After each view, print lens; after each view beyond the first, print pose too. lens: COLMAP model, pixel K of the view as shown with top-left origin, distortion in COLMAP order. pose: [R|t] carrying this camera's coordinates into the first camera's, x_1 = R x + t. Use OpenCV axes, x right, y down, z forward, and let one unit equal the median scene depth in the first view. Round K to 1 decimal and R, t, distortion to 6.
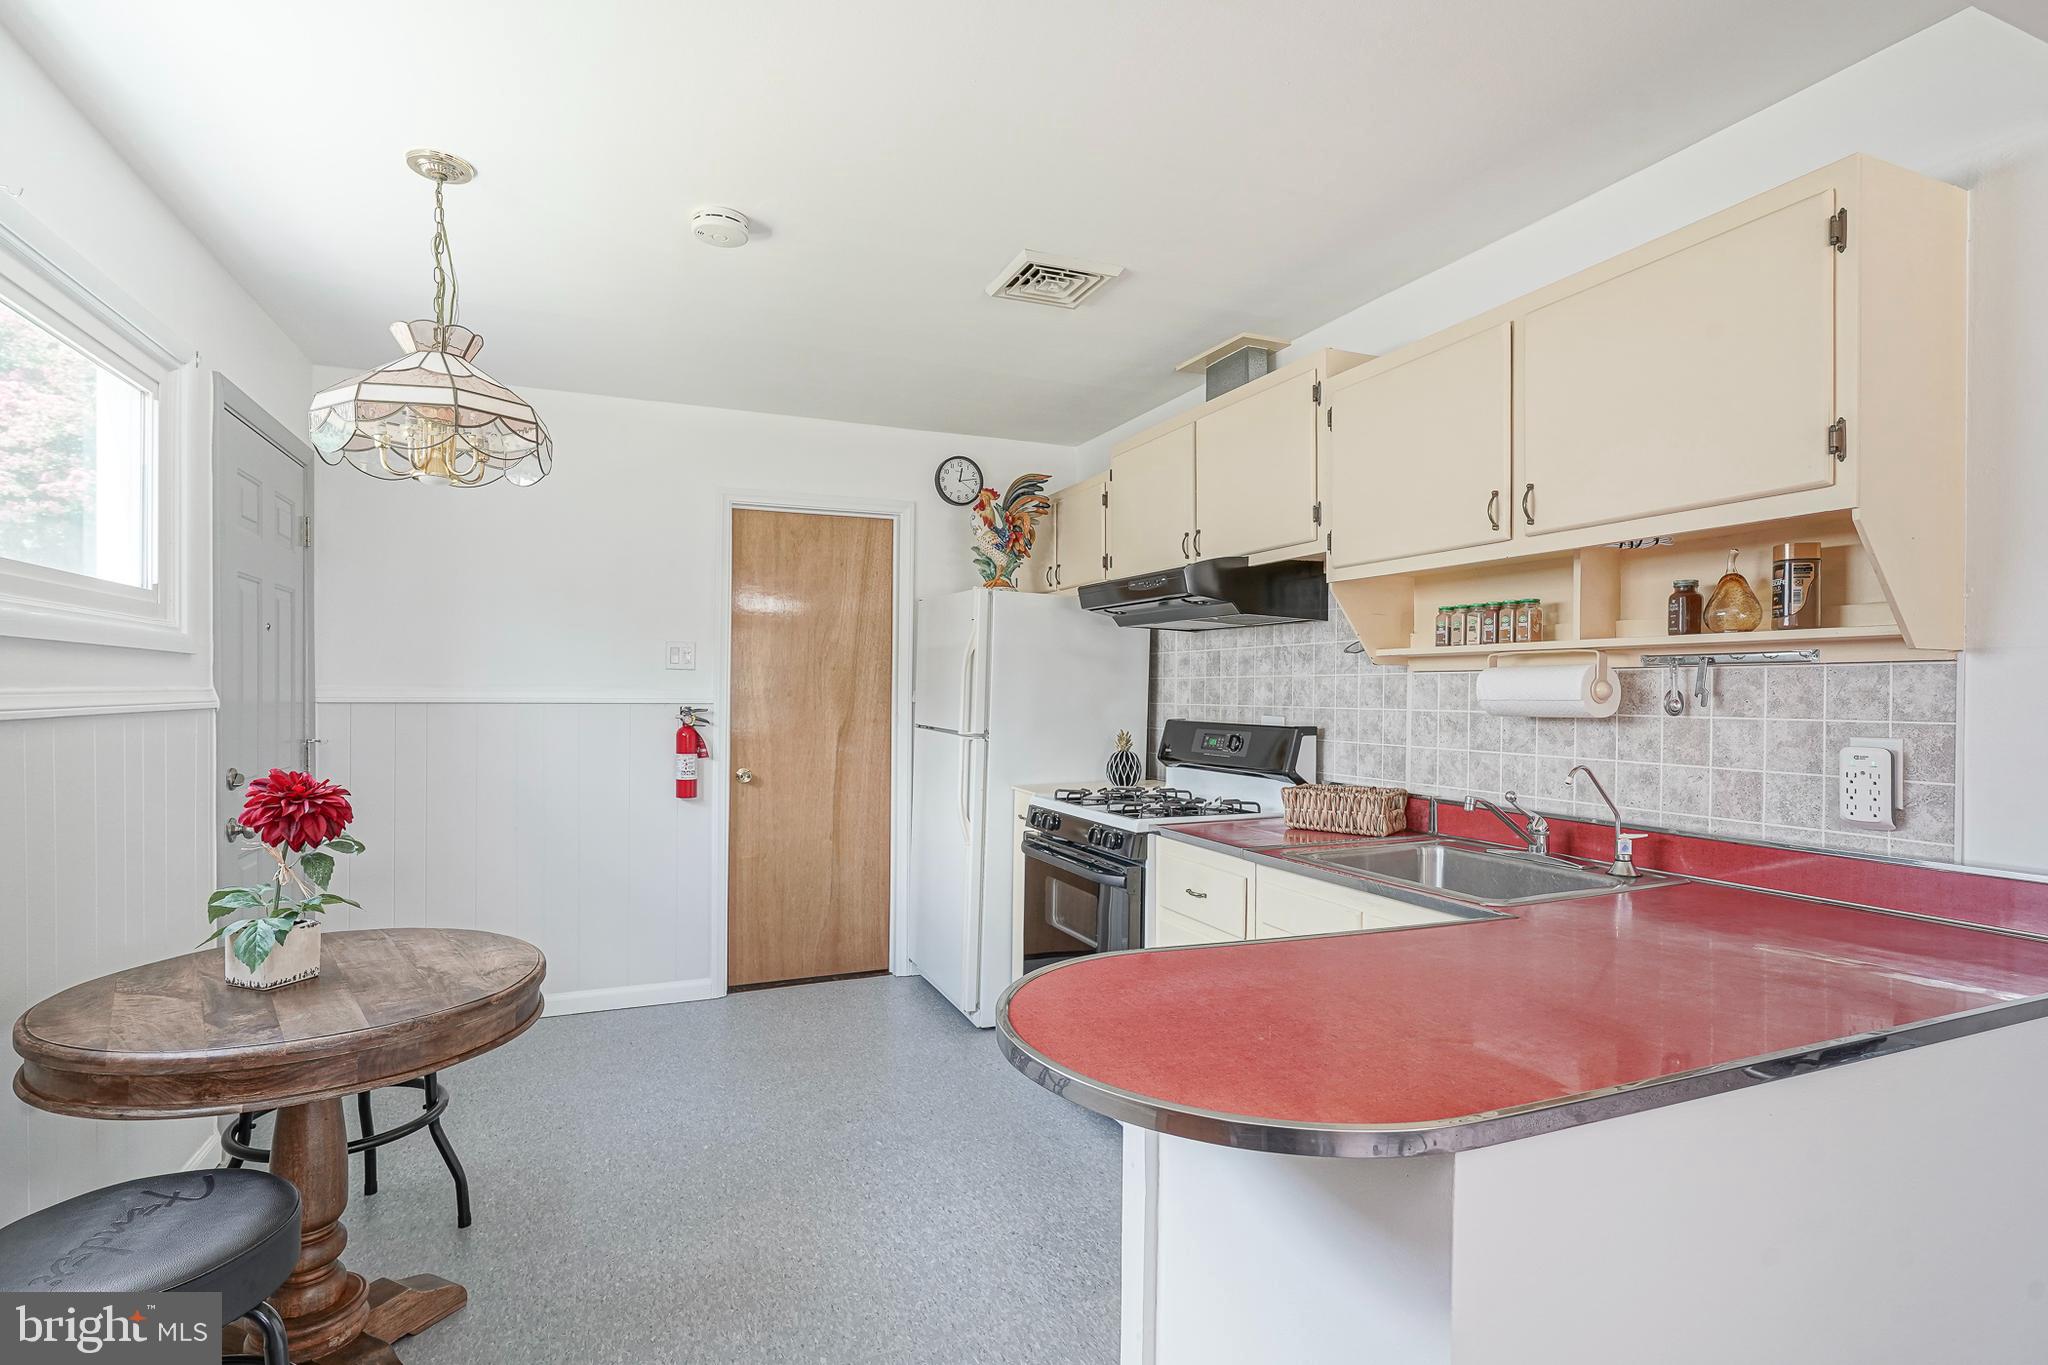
lens RADIAL K [[983.4, 0, 1023.2], [0, 983.4, 689.0], [0, 0, 1]] dist [-0.000966, 0.004173]
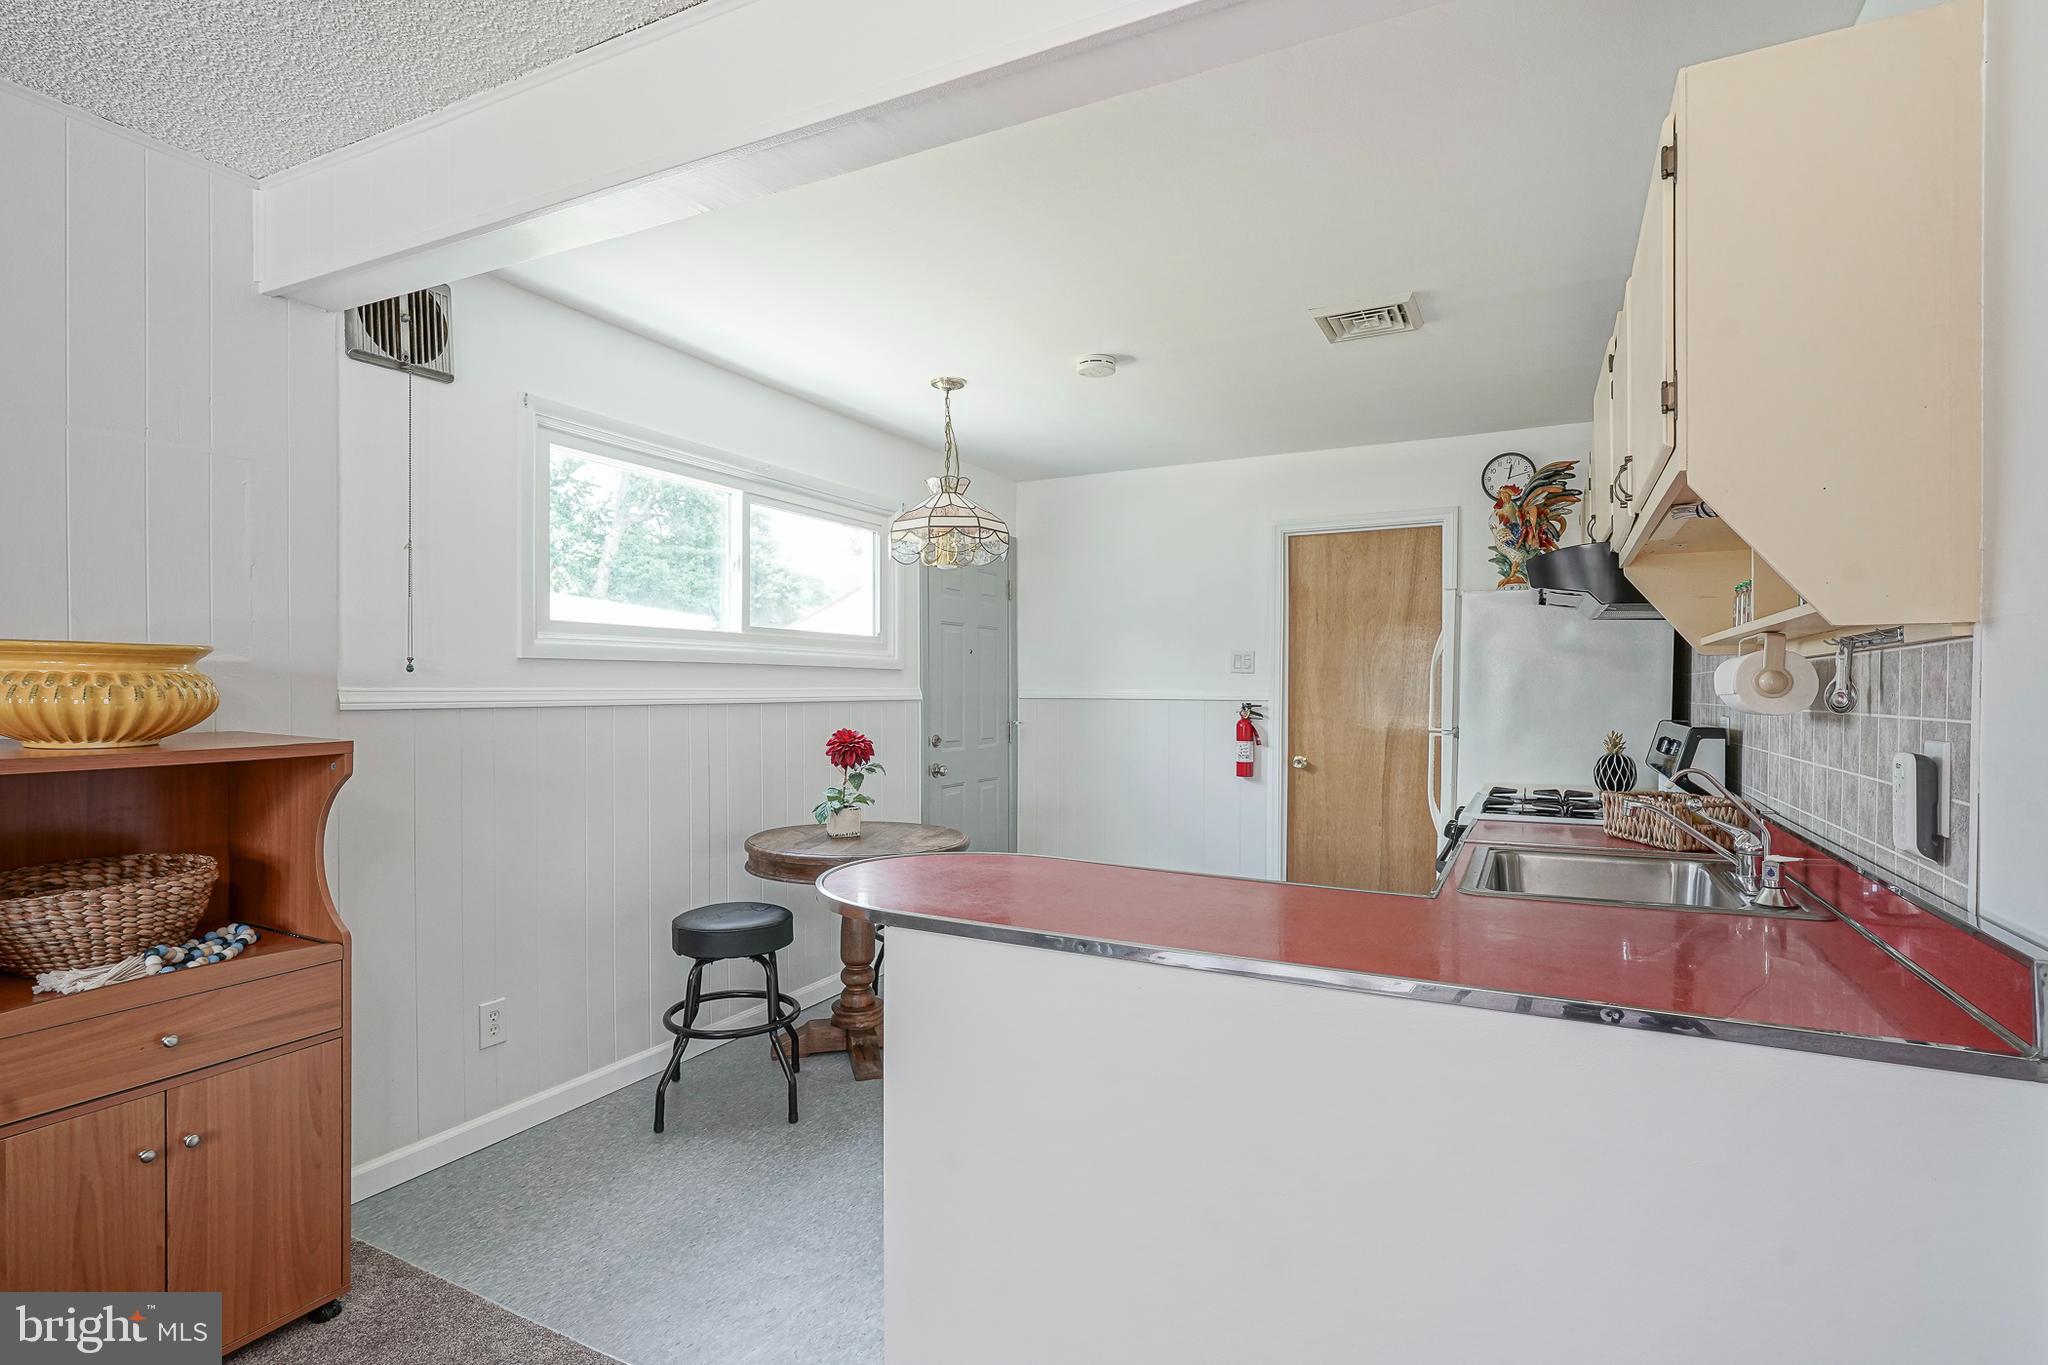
lens RADIAL K [[992.7, 0, 1062.9], [0, 992.7, 685.3], [0, 0, 1]] dist [-0.000394, 0.000158]
pose [[0.667245, -0.007268, -0.744803, 0.563401], [0.002070, 0.999967, -0.007903, 0.006512], [0.744836, 0.003732, 0.667238, -0.002186]]
